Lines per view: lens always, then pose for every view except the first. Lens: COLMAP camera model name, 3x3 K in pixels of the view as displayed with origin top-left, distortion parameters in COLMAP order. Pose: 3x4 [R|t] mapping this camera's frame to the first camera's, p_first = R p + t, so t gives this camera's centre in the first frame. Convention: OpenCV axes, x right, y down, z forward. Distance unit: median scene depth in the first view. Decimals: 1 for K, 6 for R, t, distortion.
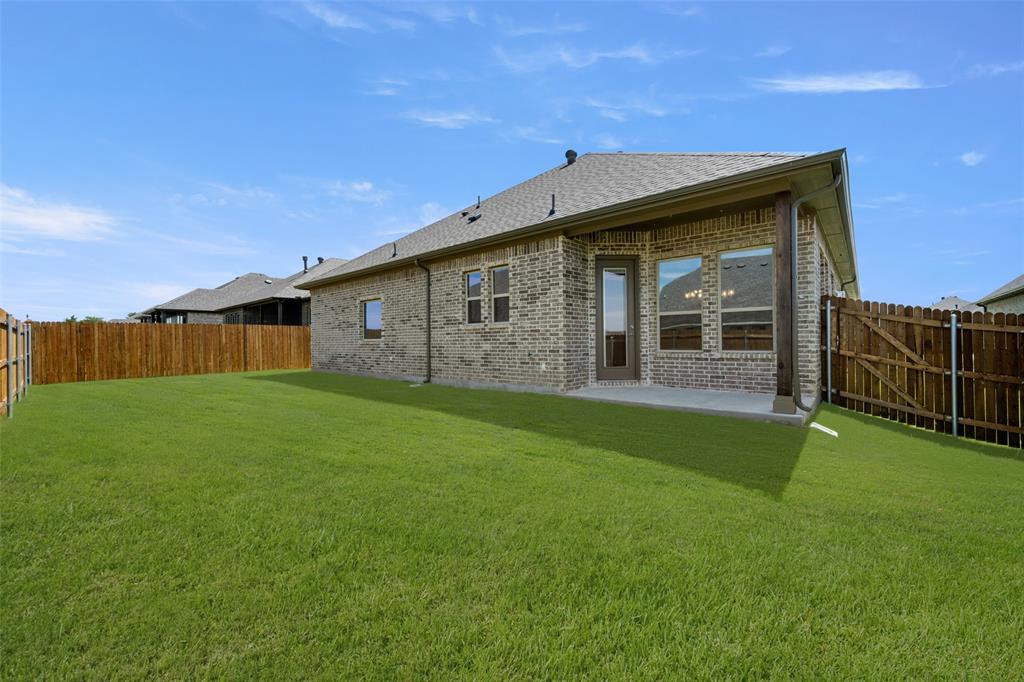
lens RADIAL K [[406.8, 0, 513.3], [0, 406.8, 339.9], [0, 0, 1]] dist [0.000880, 0.000923]
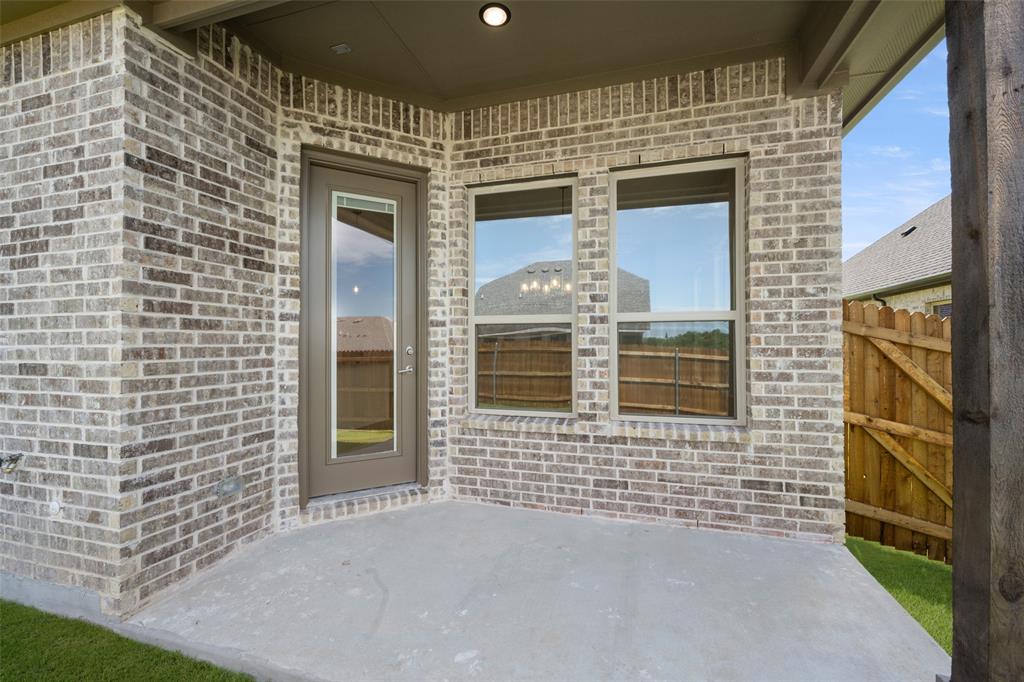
lens RADIAL K [[436.4, 0, 512.4], [0, 436.4, 341.9], [0, 0, 1]] dist [-0.000838, -0.000048]
pose [[0.910067, 0.011079, 0.414313, 0.211312], [-0.009014, 0.999935, -0.006940, -0.038989], [-0.414363, 0.002582, 0.910108, 0.583378]]
